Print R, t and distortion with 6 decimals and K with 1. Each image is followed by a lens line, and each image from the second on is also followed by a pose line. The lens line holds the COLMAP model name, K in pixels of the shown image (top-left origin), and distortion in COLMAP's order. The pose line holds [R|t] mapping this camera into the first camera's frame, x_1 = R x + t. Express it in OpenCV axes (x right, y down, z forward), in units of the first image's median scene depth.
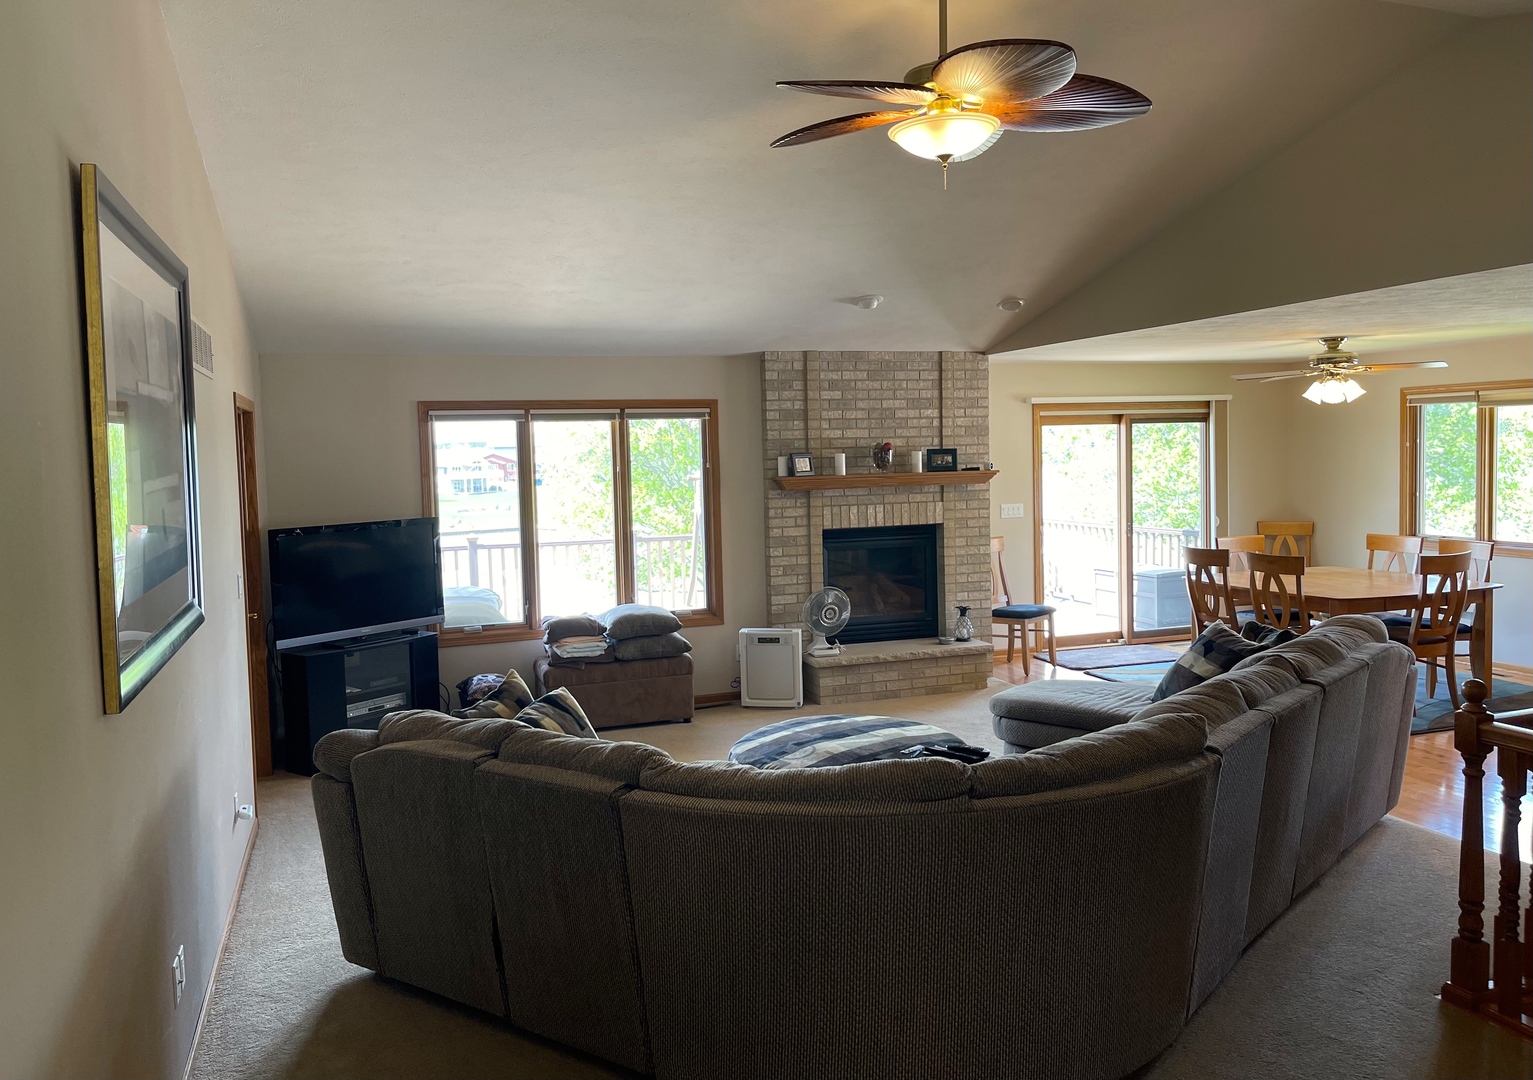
lens RADIAL K [[1179.8, 0, 763.8], [0, 1179.8, 524.6], [0, 0, 1]] dist [0.000057, -0.003929]
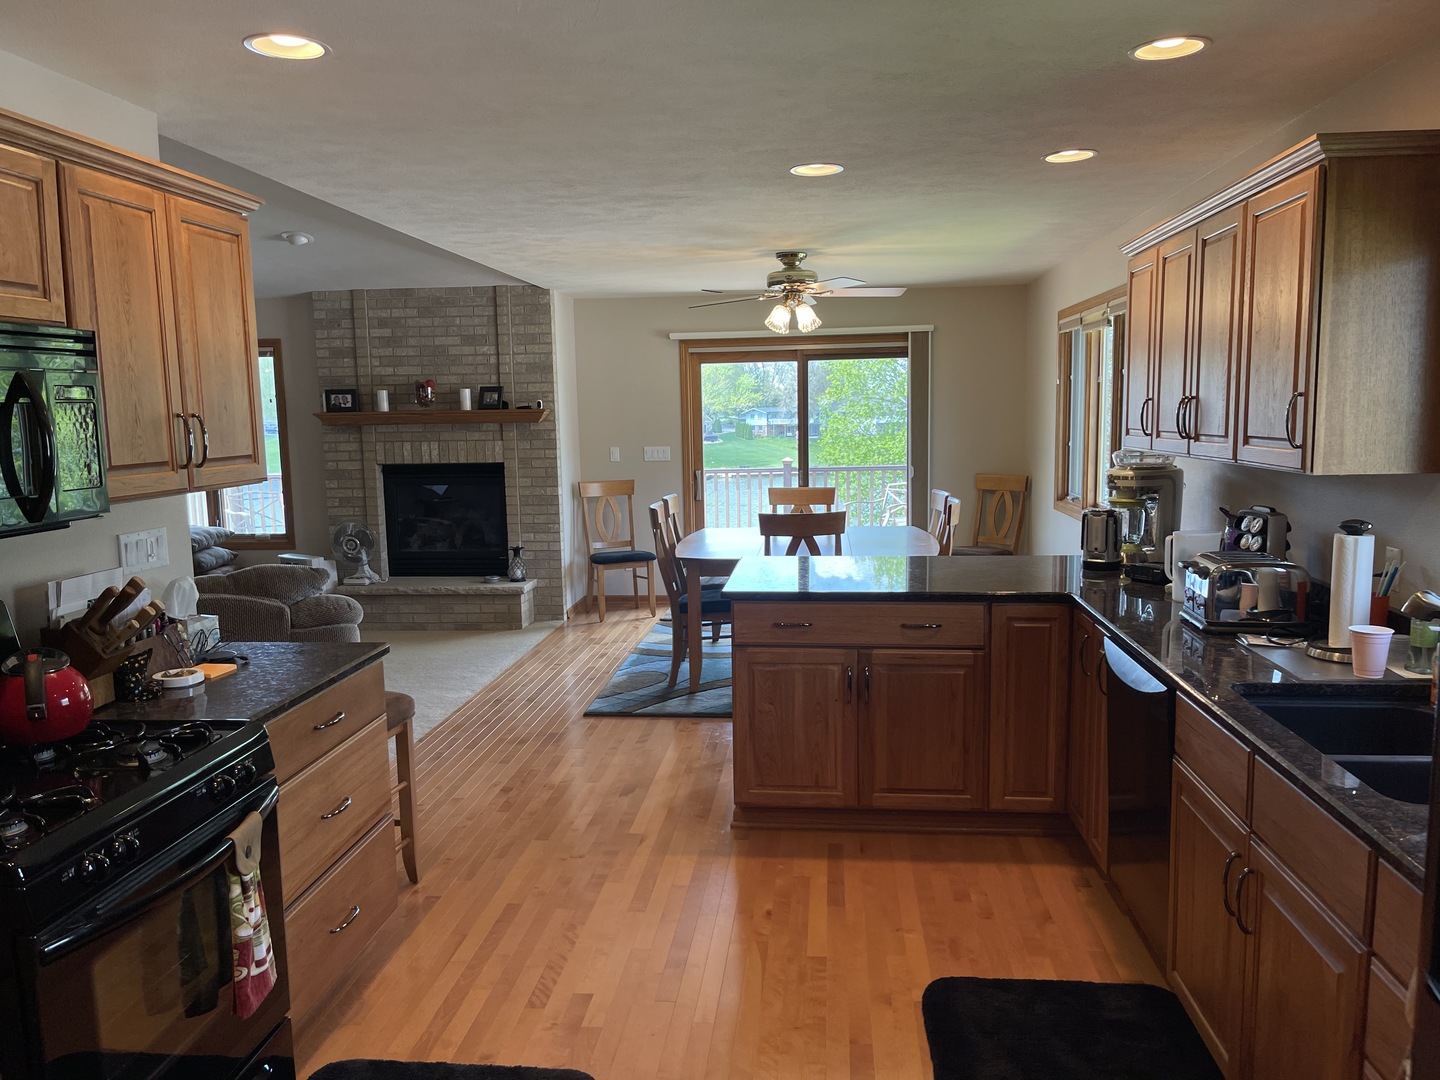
lens RADIAL K [[1090.3, 0, 721.6], [0, 1090.3, 552.5], [0, 0, 1]] dist [0.036776, -0.003294]
pose [[0.909467, 0.063956, -0.410828, 0.724722], [-0.029152, 0.995476, 0.090436, -0.014487], [0.414753, -0.070272, 0.907217, 0.243886]]
